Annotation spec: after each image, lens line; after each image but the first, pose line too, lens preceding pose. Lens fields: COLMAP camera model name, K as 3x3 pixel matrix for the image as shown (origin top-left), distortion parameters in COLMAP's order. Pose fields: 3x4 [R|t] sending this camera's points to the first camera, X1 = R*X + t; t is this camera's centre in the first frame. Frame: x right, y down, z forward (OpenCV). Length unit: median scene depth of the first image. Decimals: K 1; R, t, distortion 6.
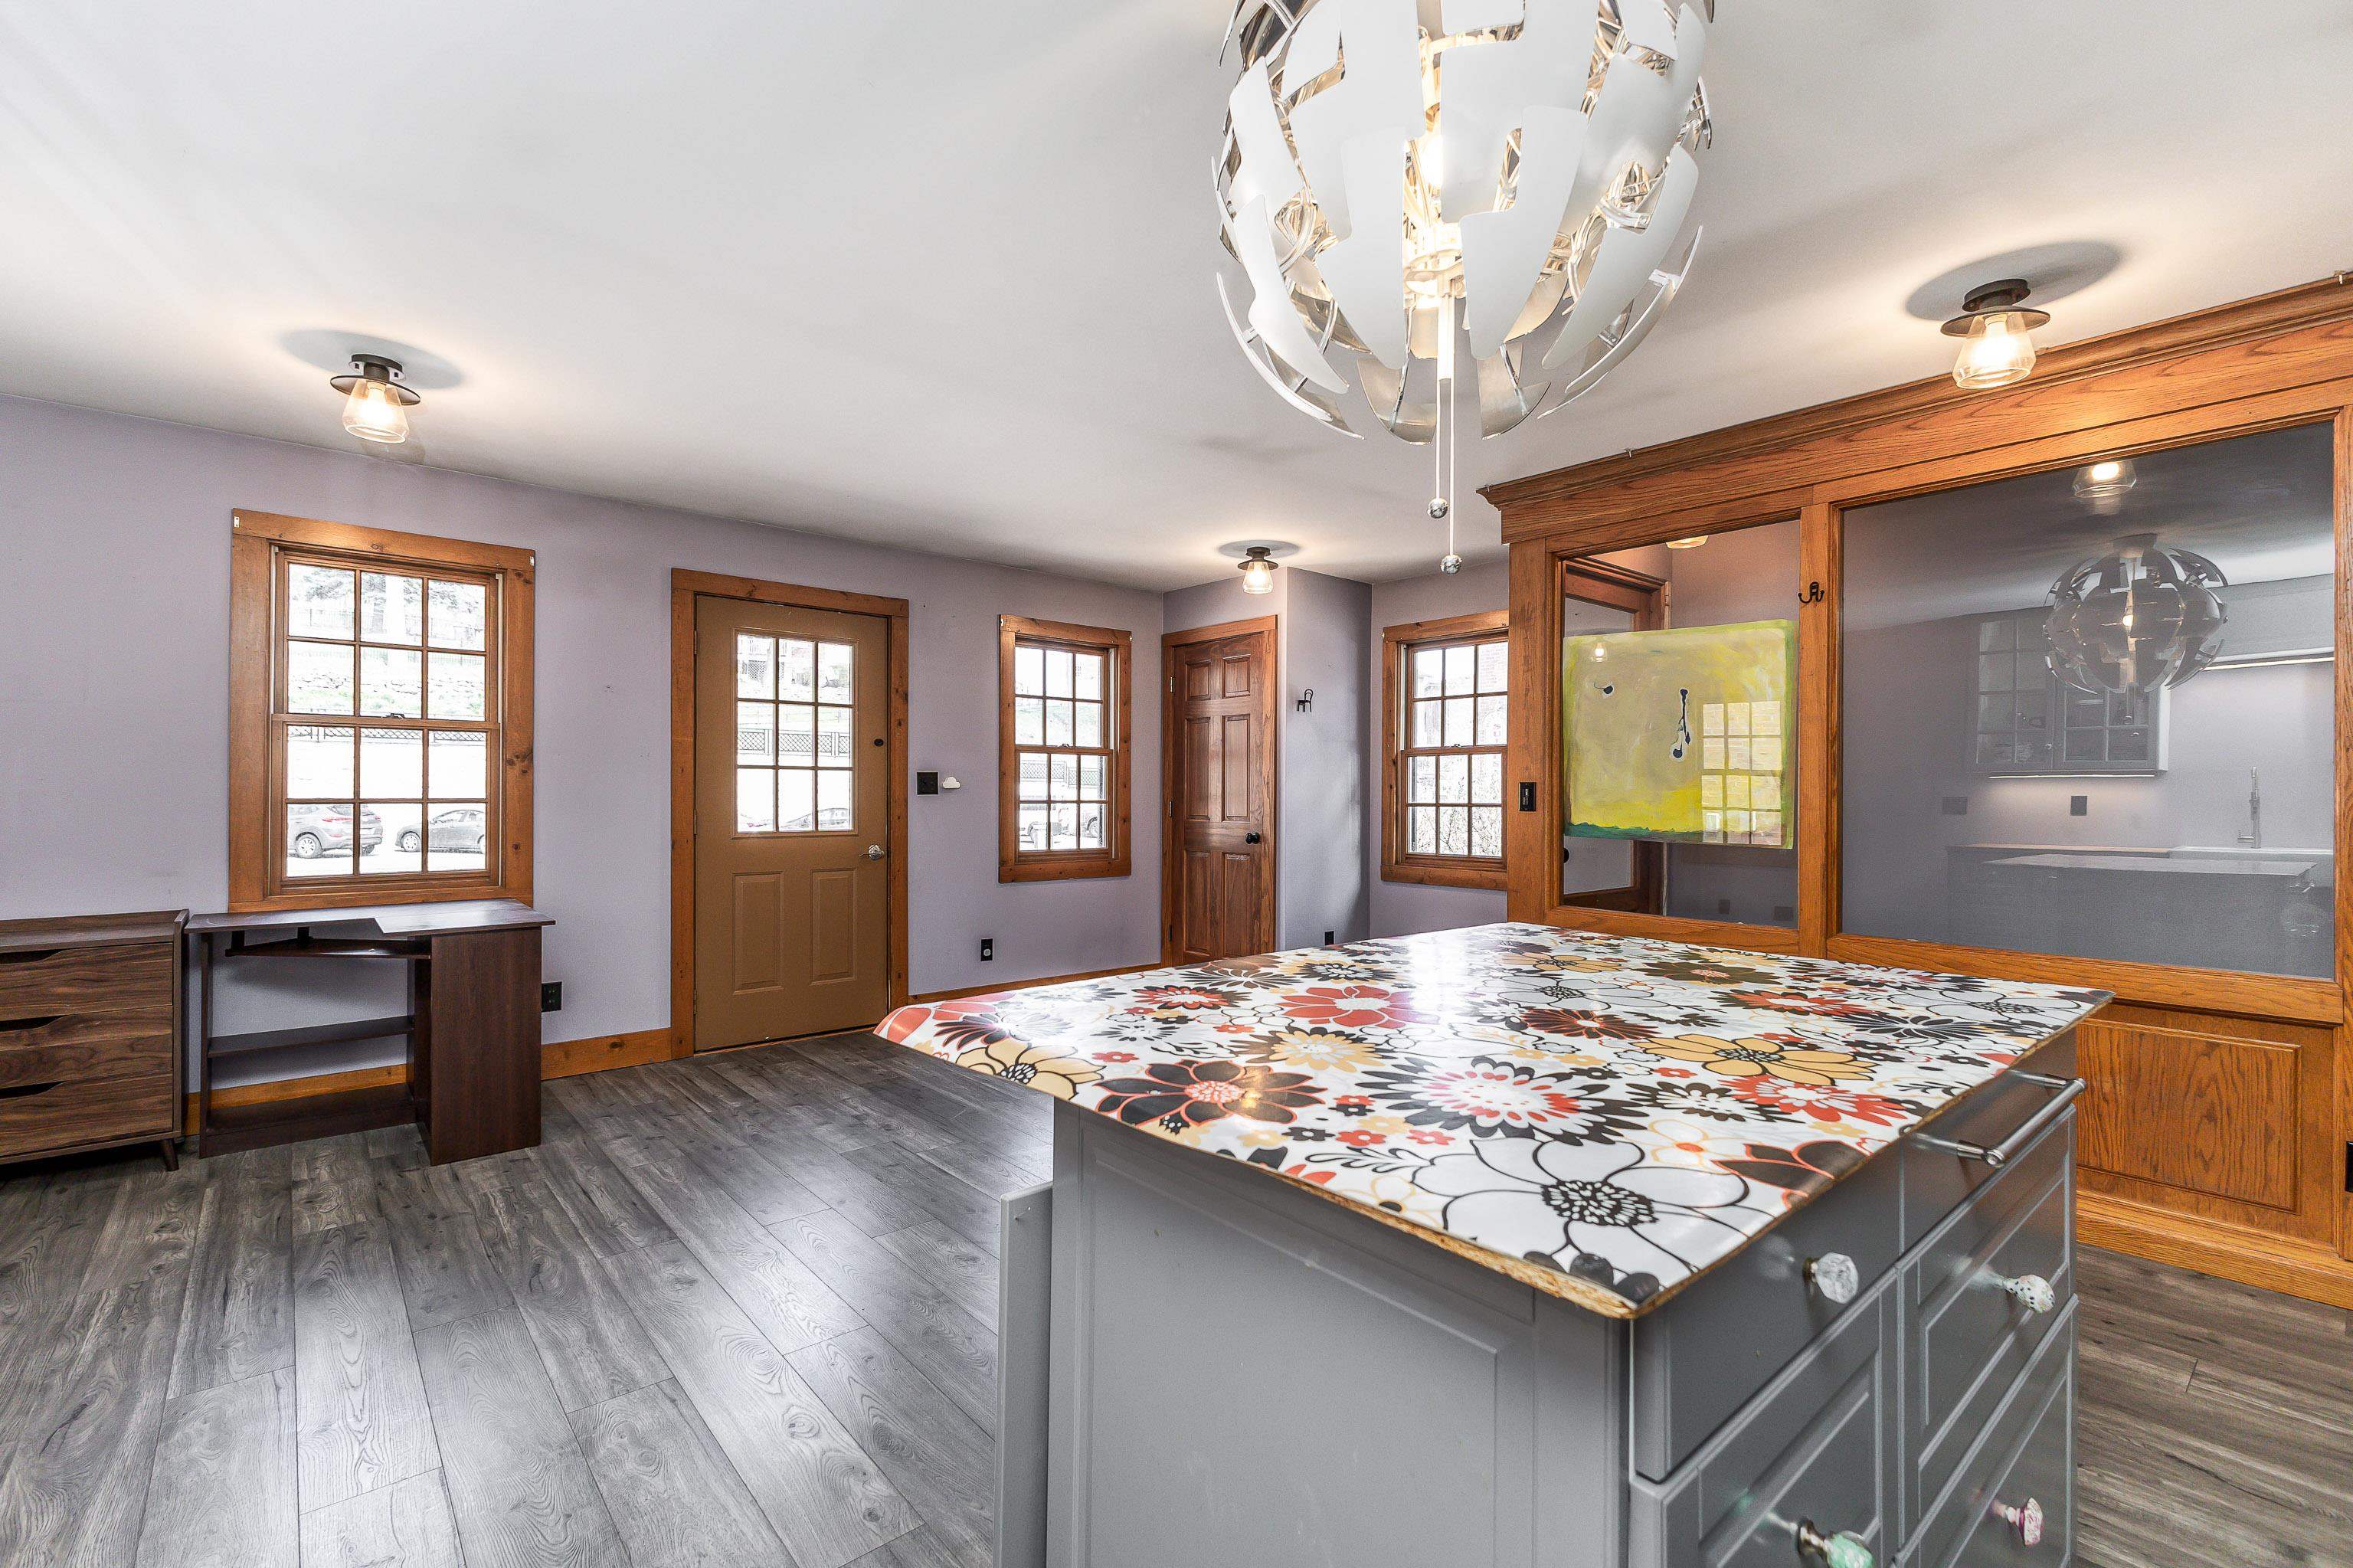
lens RADIAL K [[1014.6, 0, 1175.0], [0, 1014.6, 796.3], [0, 0, 1]] dist [0.000922, 0.000052]
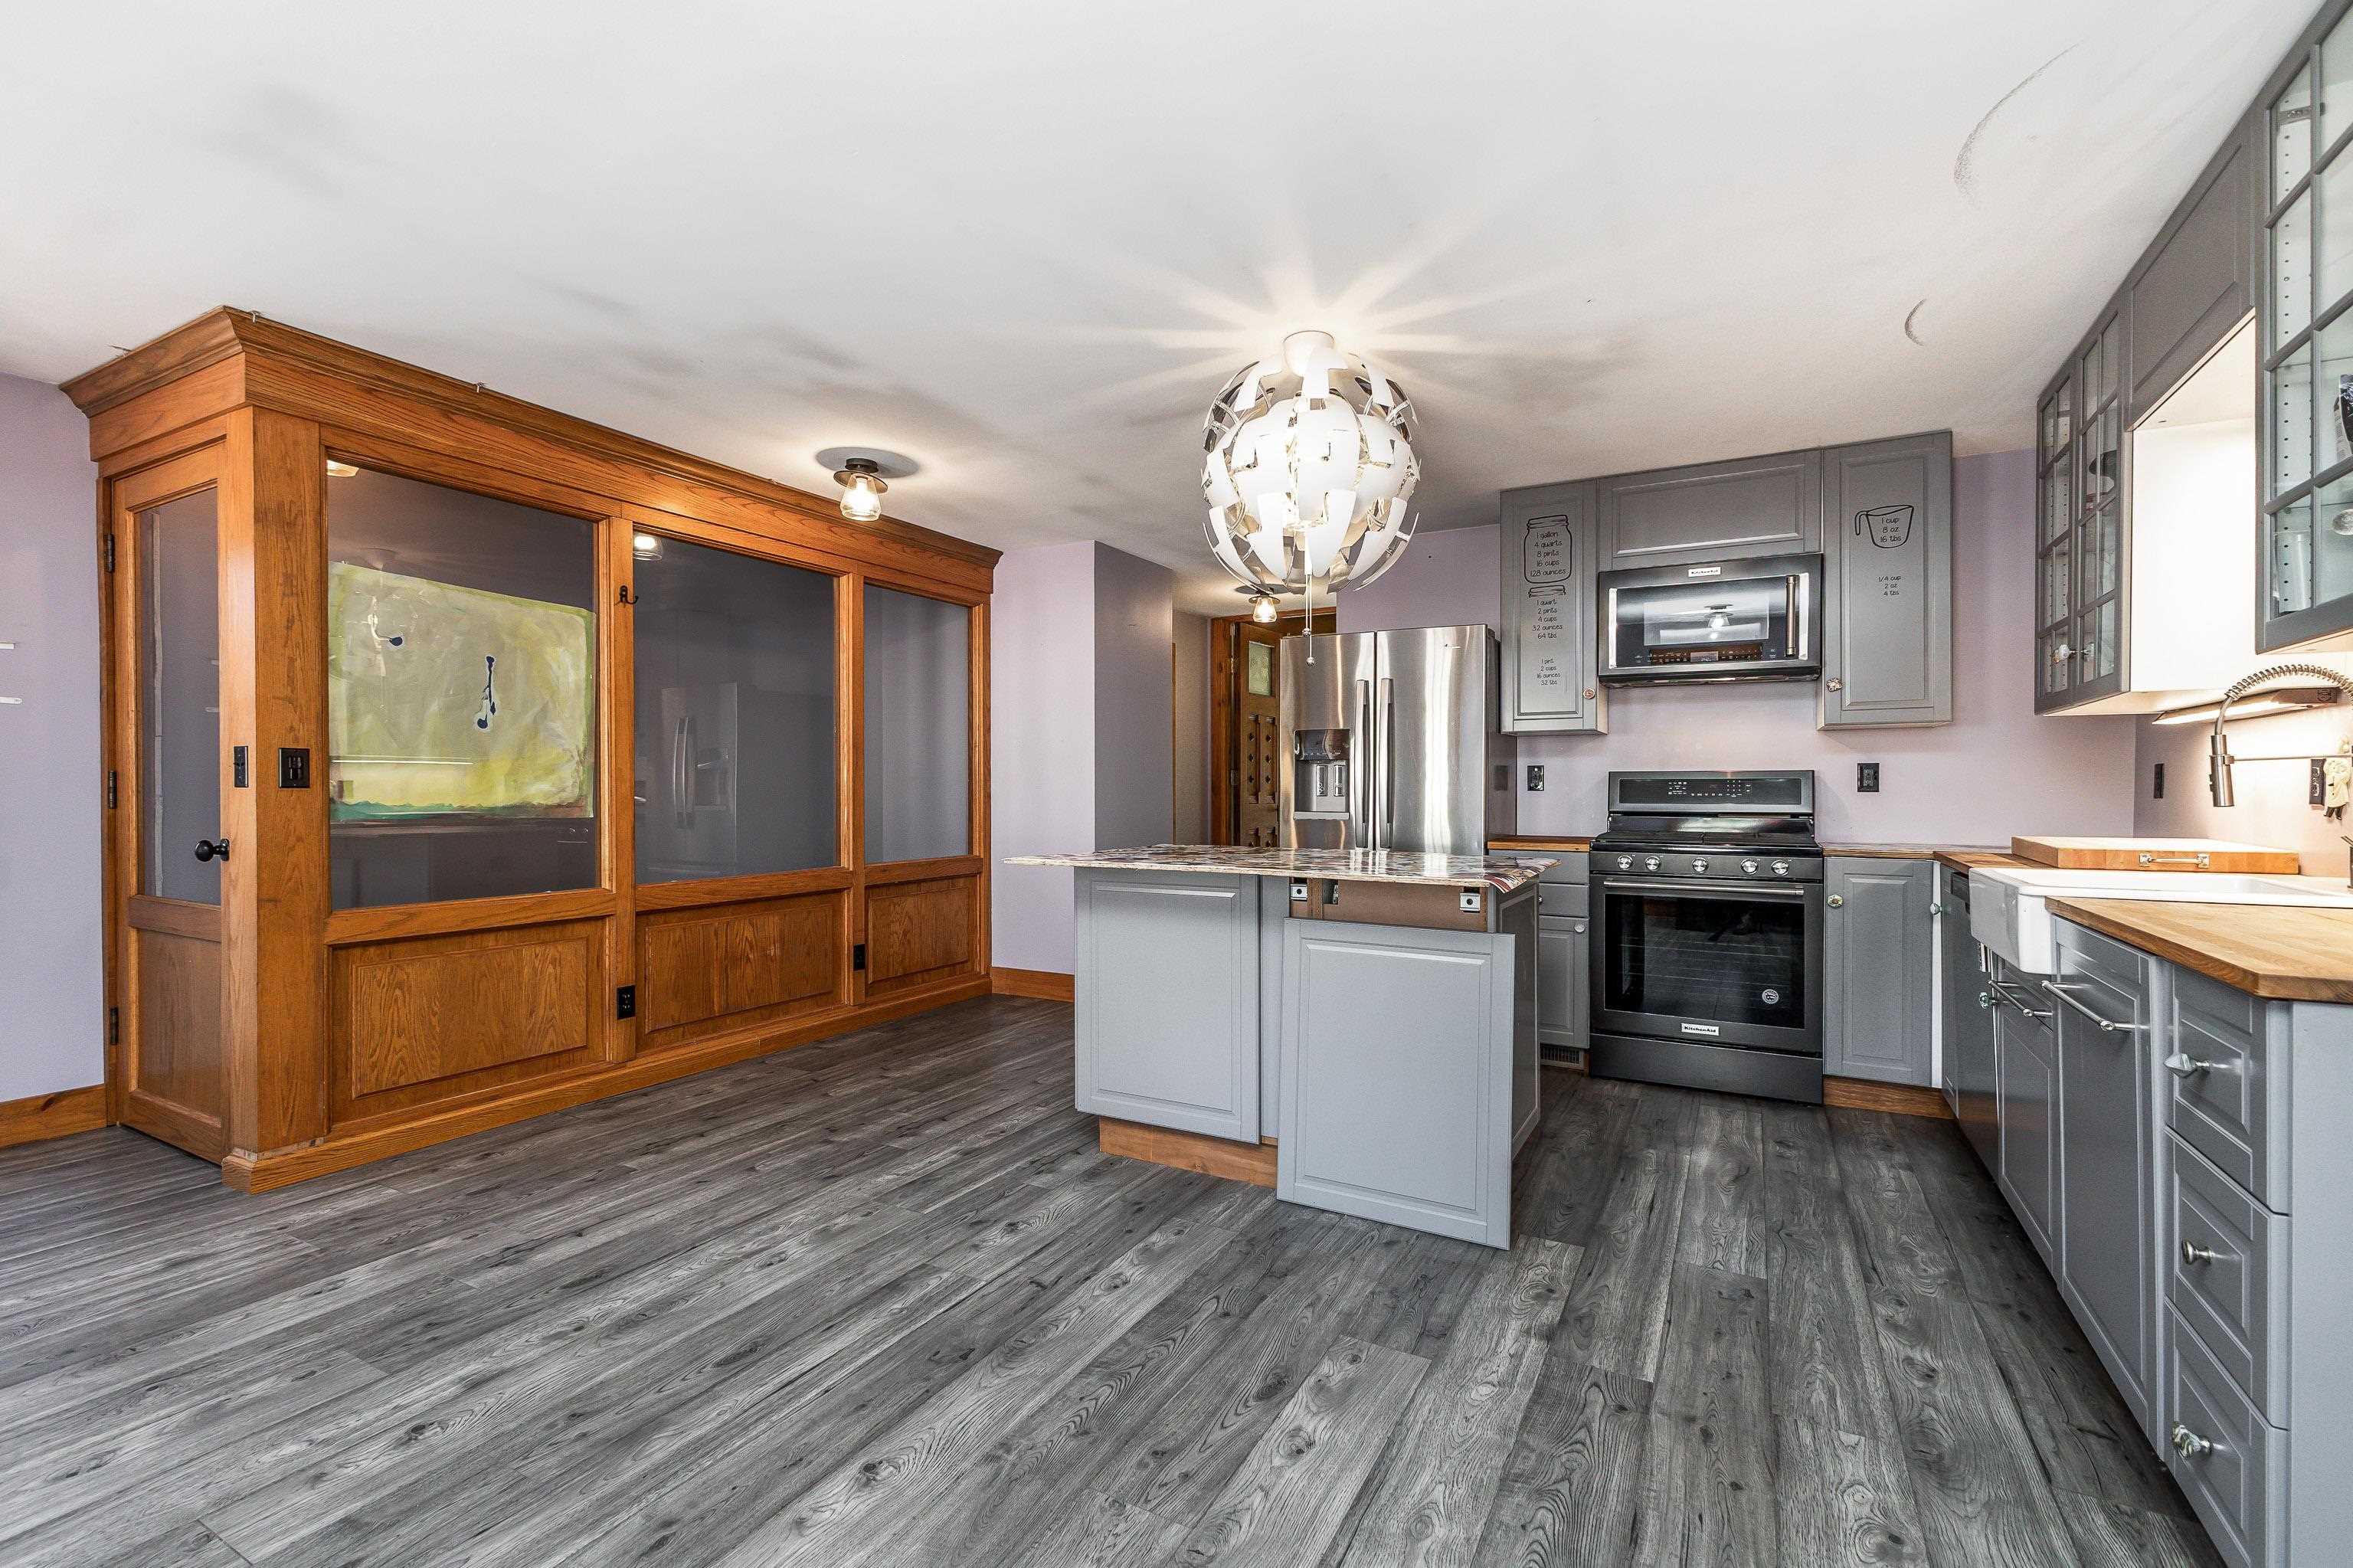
lens RADIAL K [[1017.9, 0, 1176.5], [0, 1017.9, 784.0], [0, 0, 1]] dist [-0.001959, -0.000486]
pose [[-0.360451, -0.010557, 0.932718, -0.580930], [-0.006998, 0.999938, 0.008613, 0.000902], [-0.932752, -0.003422, -0.360503, 0.701722]]
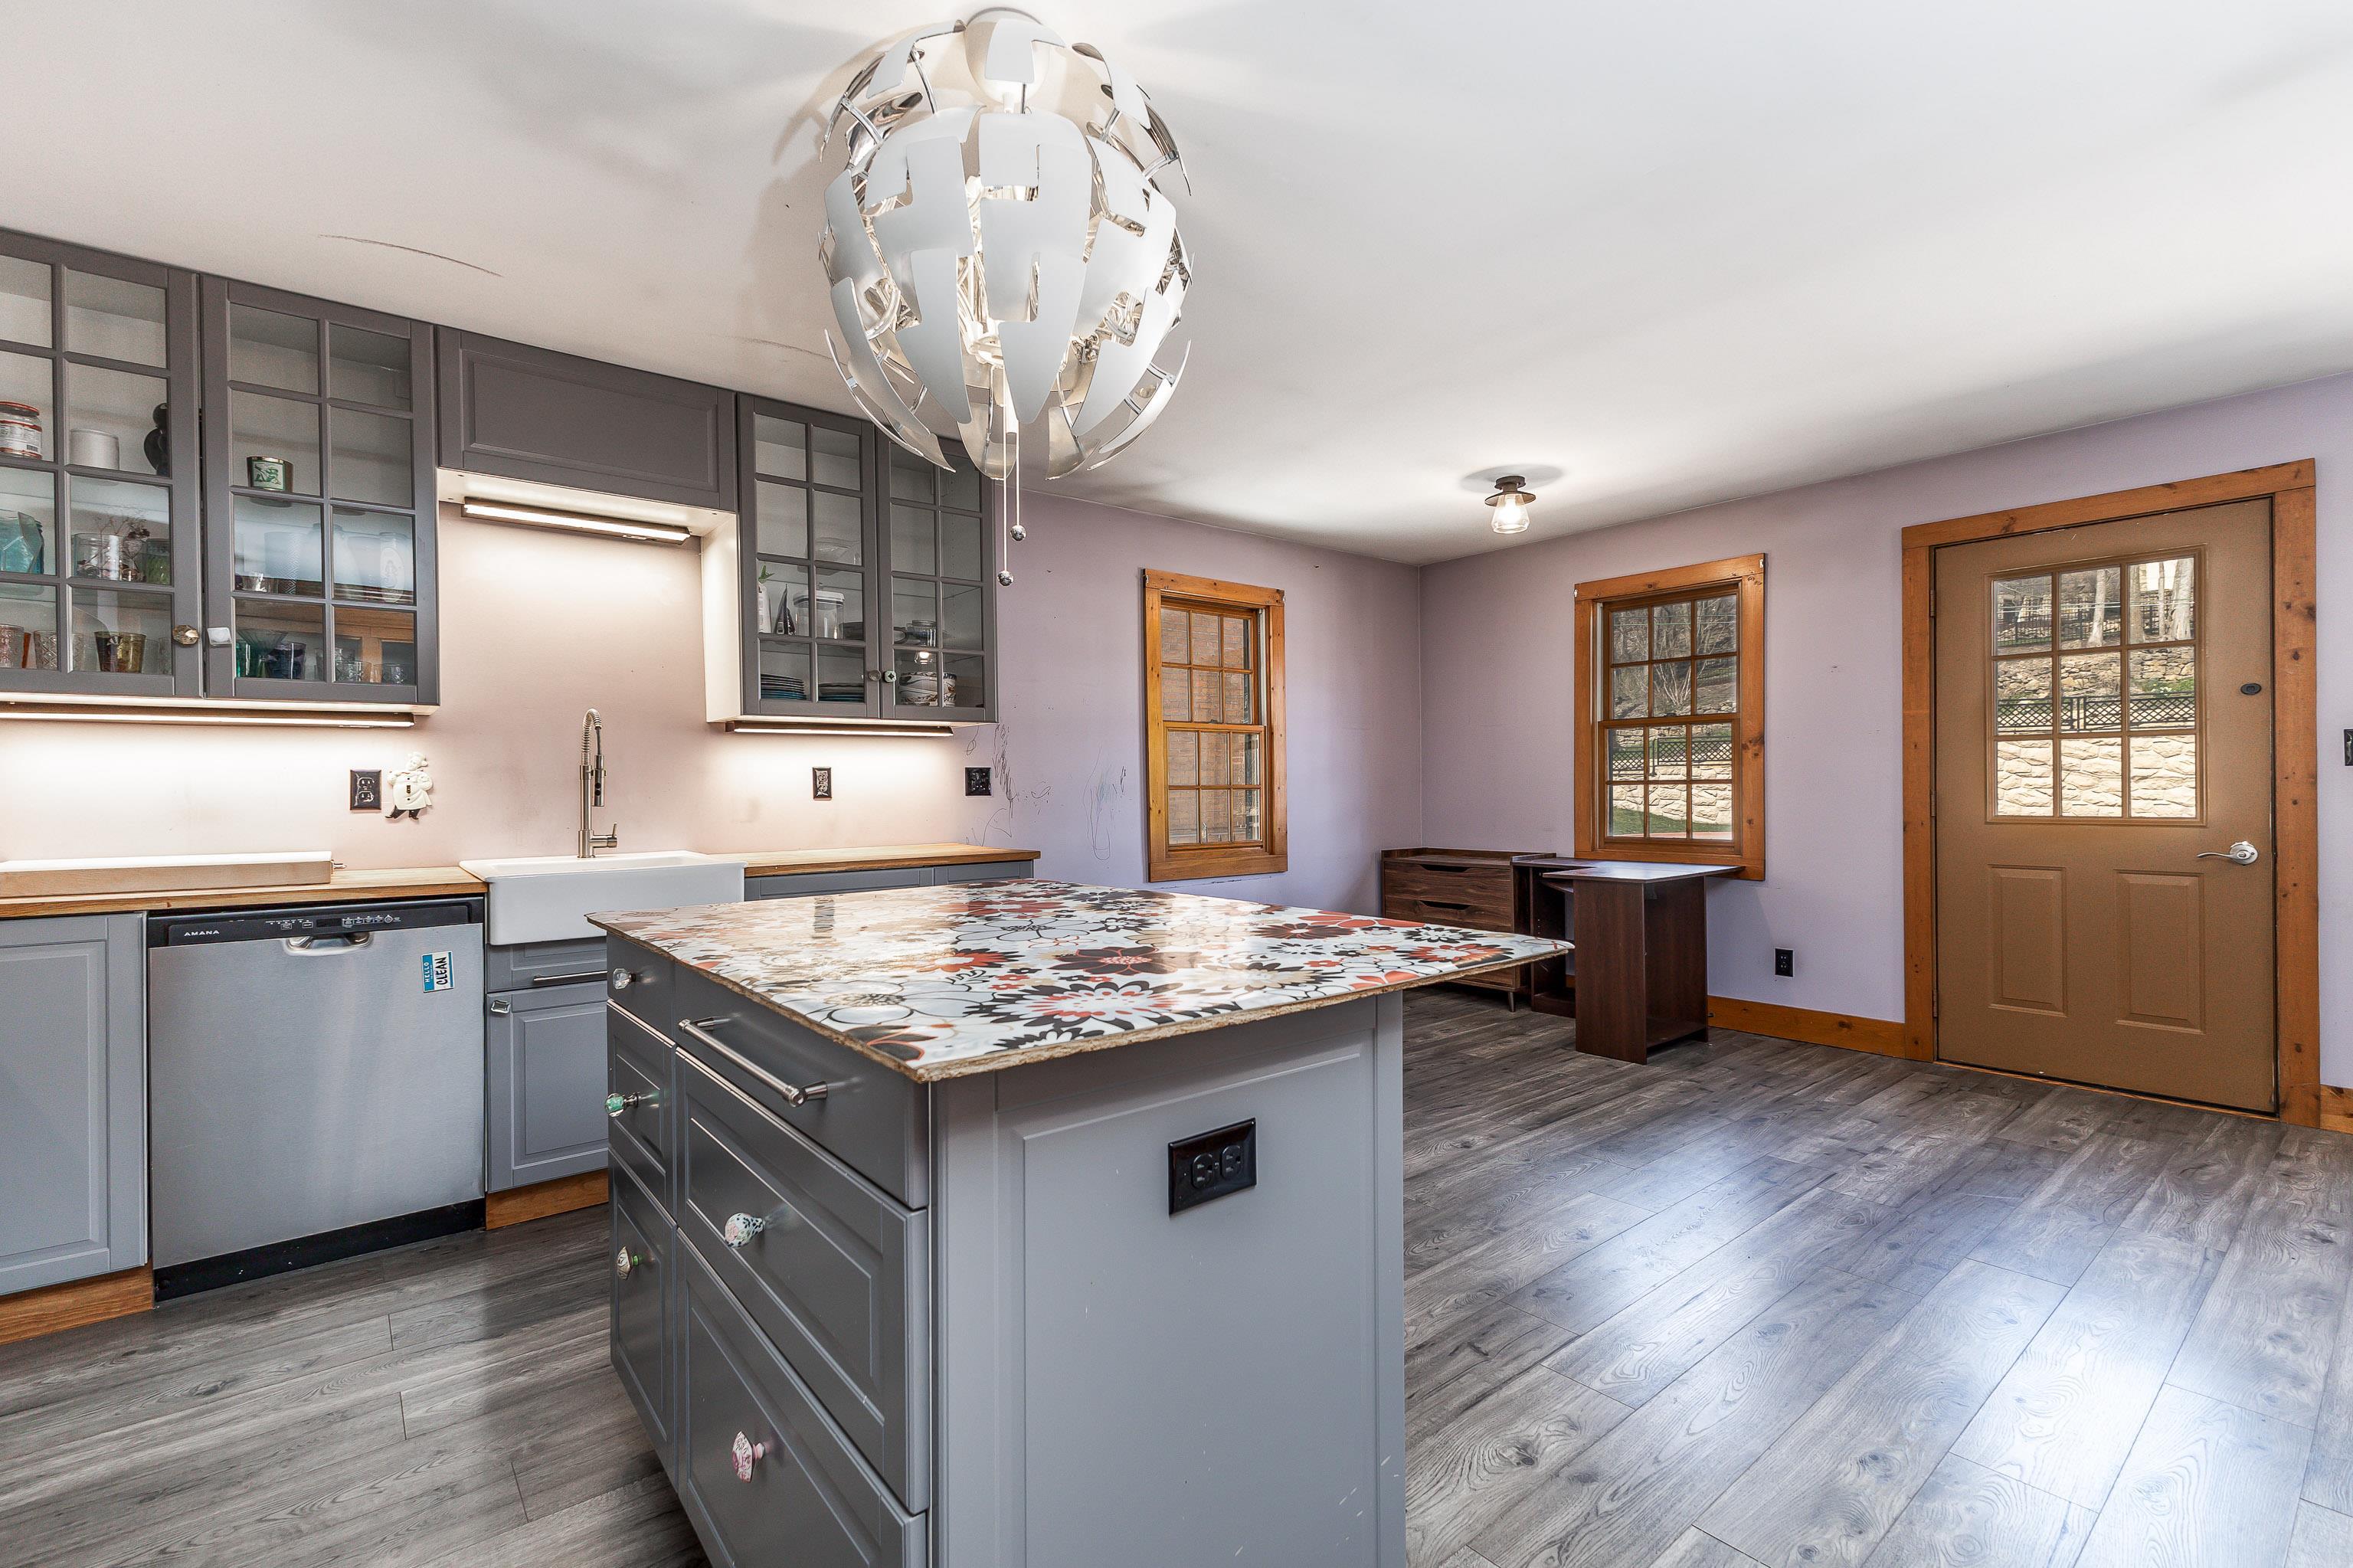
lens RADIAL K [[1030.7, 0, 1171.4], [0, 1030.7, 792.2], [0, 0, 1]] dist [-0.000233, 0.000026]
pose [[-0.016913, 0.005480, -0.999842, 0.546789], [0.008948, 0.999946, 0.005329, 0.006344], [0.999817, -0.008857, -0.016961, 0.411445]]
